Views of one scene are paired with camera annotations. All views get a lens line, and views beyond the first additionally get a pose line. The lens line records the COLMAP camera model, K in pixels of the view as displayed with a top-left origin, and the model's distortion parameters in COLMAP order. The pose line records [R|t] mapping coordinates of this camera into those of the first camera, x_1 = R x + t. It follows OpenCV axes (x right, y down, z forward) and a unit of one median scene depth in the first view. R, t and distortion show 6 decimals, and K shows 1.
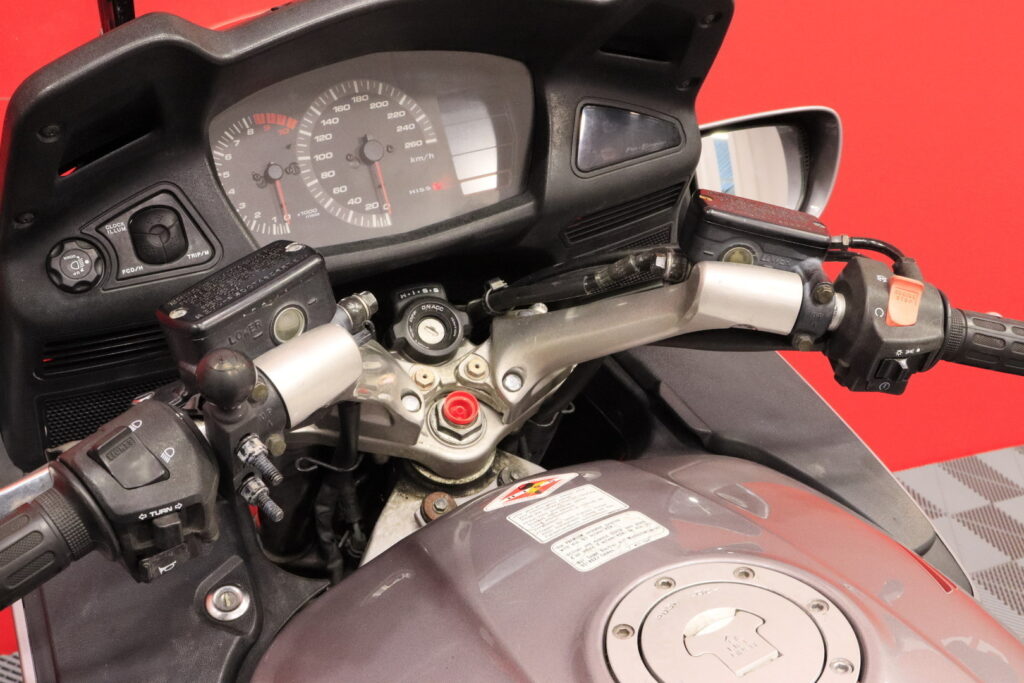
lens RADIAL K [[1066.0, 0, 515.6], [0, 1066.0, 332.5], [0, 0, 1]] dist [-0.044857, 0.000000]
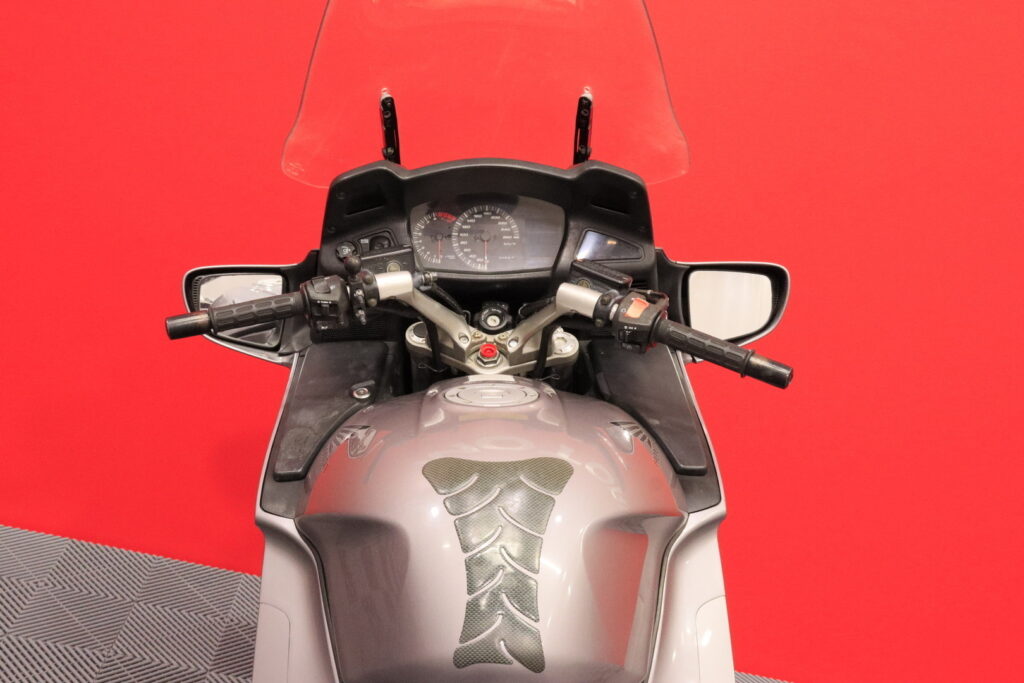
lens RADIAL K [[1267.6, 0, 510.8], [0, 1267.6, 344.3], [0, 0, 1]] dist [-0.033980, 0.000000]
pose [[0.884780, 0.157242, -0.438679, 1.120093], [-0.251478, 0.953628, -0.165389, 0.474281], [0.392330, 0.256651, 0.883293, -1.270477]]
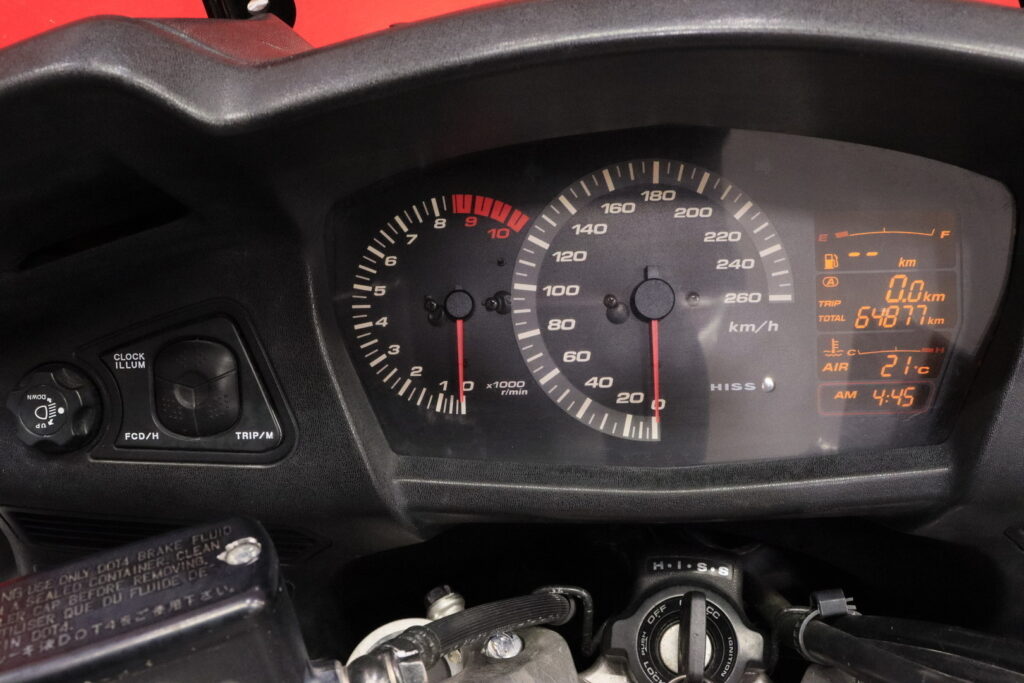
lens RADIAL K [[1232.1, 0, 511.5], [0, 1232.1, 344.7], [0, 0, 1]] dist [-0.025682, 0.000000]
pose [[0.860444, 0.243980, -0.447335, 0.084472], [-0.239727, 0.968517, 0.067126, -0.174711], [0.449629, 0.049480, 0.891844, 0.430839]]
